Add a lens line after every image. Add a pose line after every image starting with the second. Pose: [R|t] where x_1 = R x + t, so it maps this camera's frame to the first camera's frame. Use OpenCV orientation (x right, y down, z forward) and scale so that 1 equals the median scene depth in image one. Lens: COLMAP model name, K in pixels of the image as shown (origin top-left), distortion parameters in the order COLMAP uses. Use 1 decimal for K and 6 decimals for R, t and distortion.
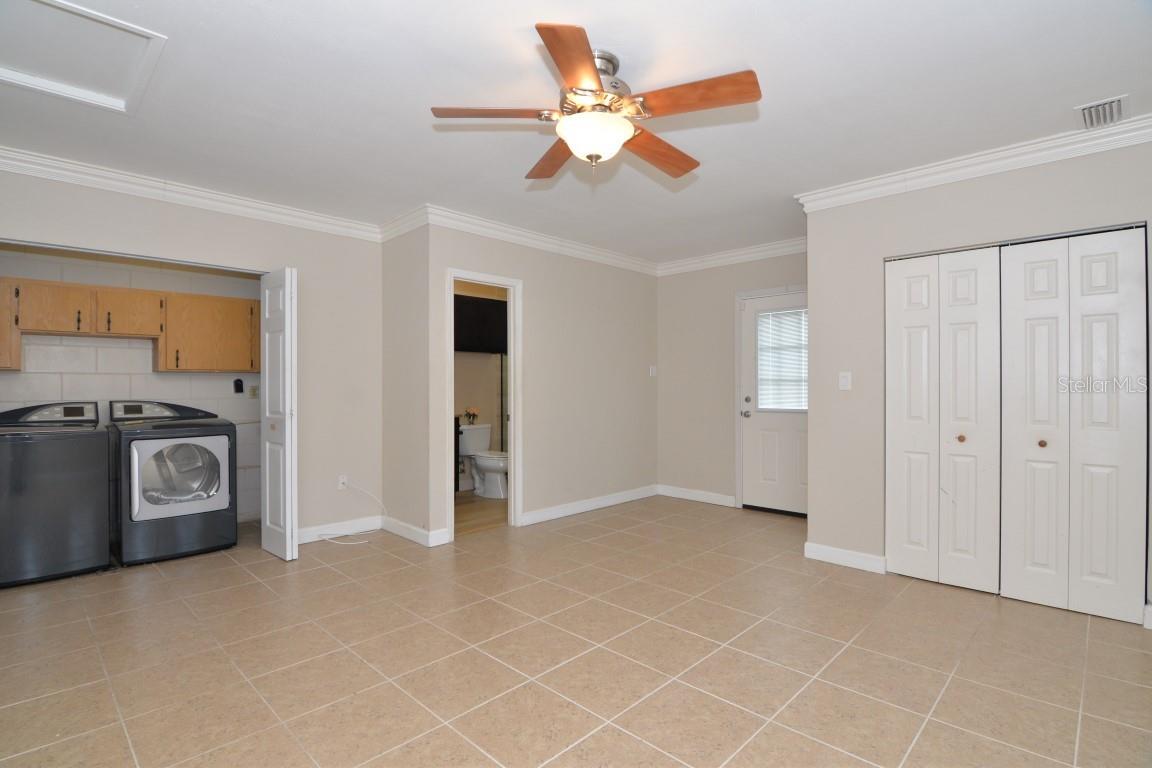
lens RADIAL K [[557.2, 0, 573.3], [0, 557.2, 387.7], [0, 0, 1]] dist [-0.003142, -0.013612]
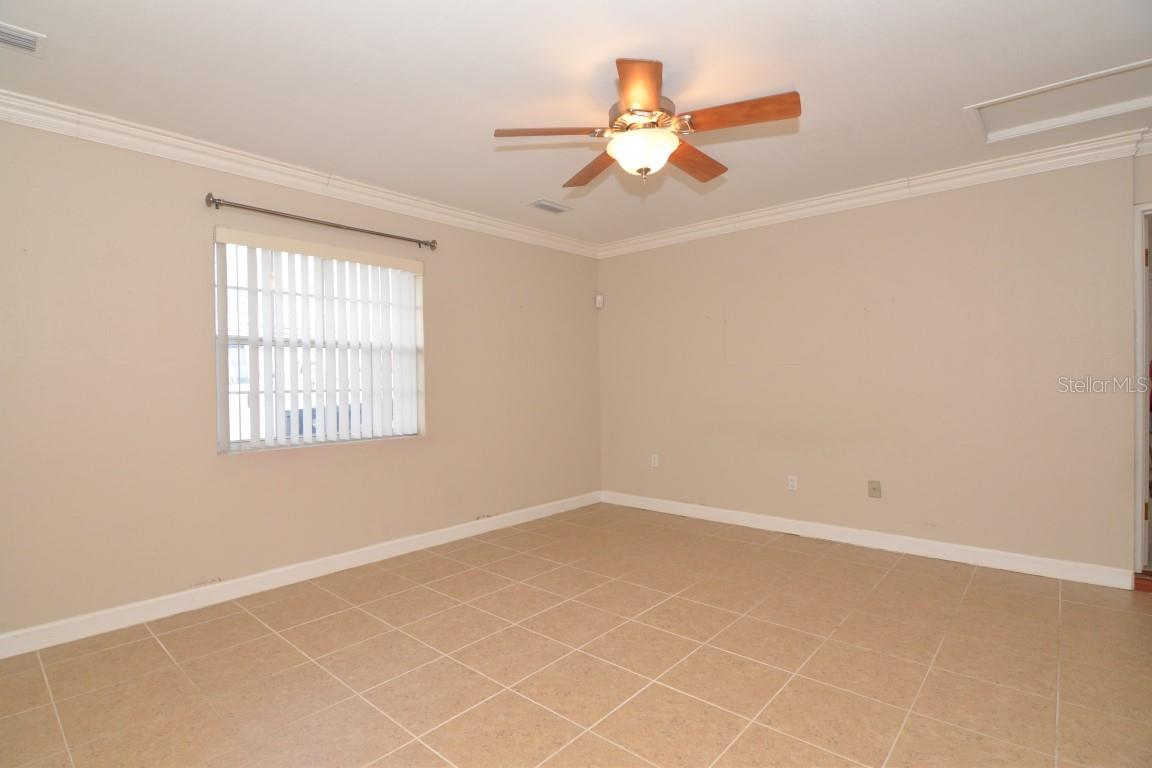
lens RADIAL K [[557.2, 0, 573.3], [0, 557.2, 387.7], [0, 0, 1]] dist [-0.003142, -0.013612]
pose [[-0.998682, 0.014050, -0.049370, 0.149715], [0.013442, 0.999830, 0.012626, -0.003683], [0.049539, 0.011946, -0.998701, 1.333786]]
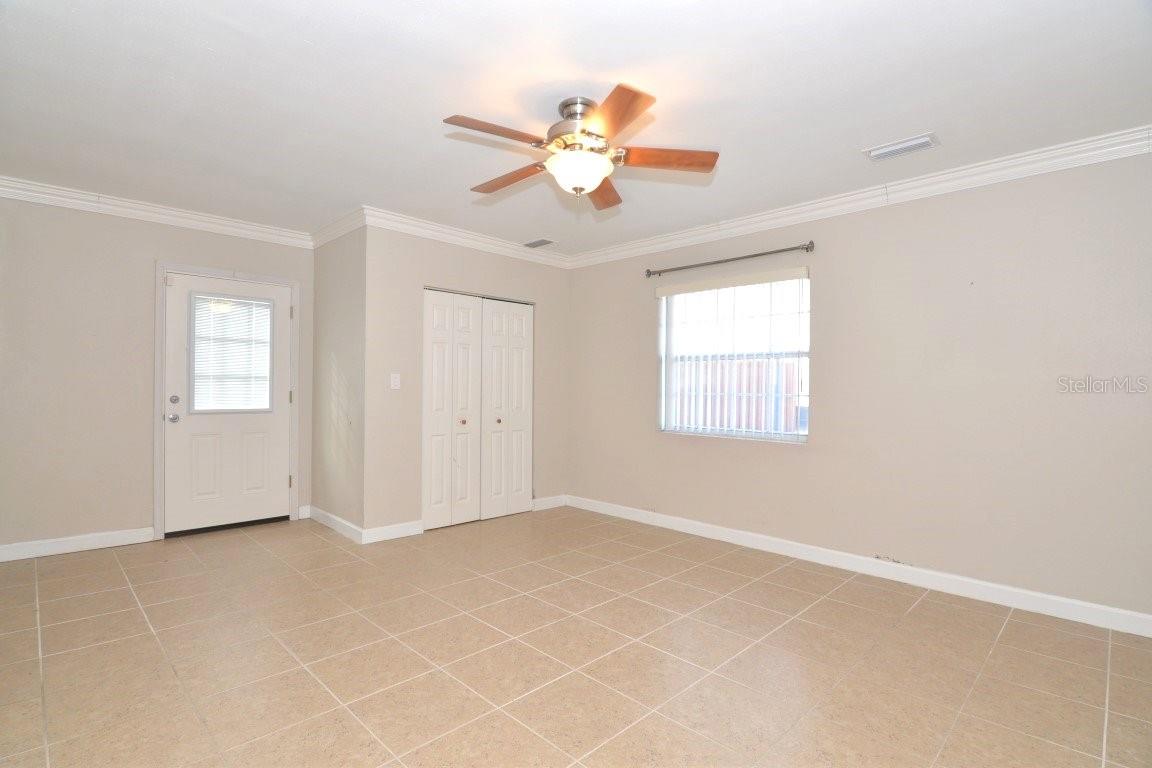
lens RADIAL K [[557.2, 0, 573.3], [0, 557.2, 387.7], [0, 0, 1]] dist [-0.003142, -0.013612]
pose [[0.009435, -0.001259, 0.999955, -0.712473], [-0.010152, 0.999948, 0.001355, -0.004107], [-0.999904, -0.010164, 0.009422, 0.637734]]
